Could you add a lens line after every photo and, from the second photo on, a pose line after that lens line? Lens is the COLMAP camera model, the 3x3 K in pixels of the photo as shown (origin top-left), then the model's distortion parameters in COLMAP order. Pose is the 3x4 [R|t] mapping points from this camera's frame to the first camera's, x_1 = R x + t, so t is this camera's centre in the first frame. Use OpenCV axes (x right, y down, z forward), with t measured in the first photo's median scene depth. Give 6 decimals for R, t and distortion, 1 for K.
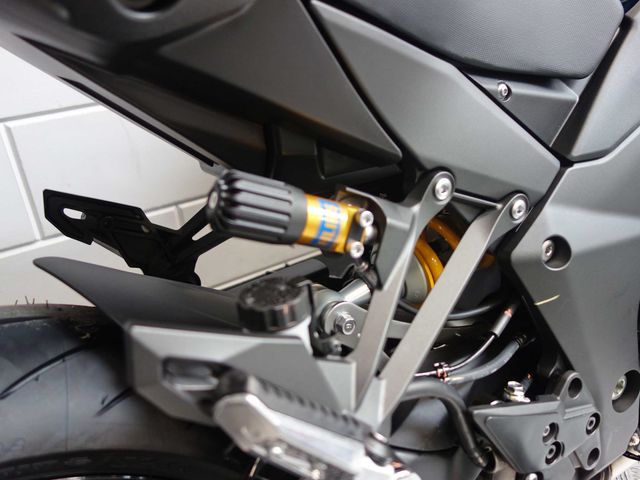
lens RADIAL K [[563.7, 0, 321.2], [0, 563.7, 239.4], [0, 0, 1]] dist [-0.000397, -0.001759]
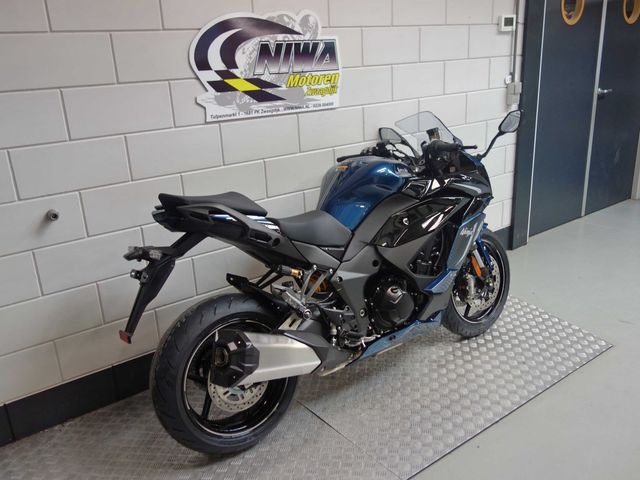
lens RADIAL K [[563.7, 0, 320.3], [0, 563.7, 242.1], [0, 0, 1]] dist [-0.000397, -0.001759]
pose [[0.997423, -0.030987, 0.064711, -0.082382], [0.042884, 0.980568, -0.191433, 0.682290], [-0.057522, 0.193714, 0.979370, -4.207233]]
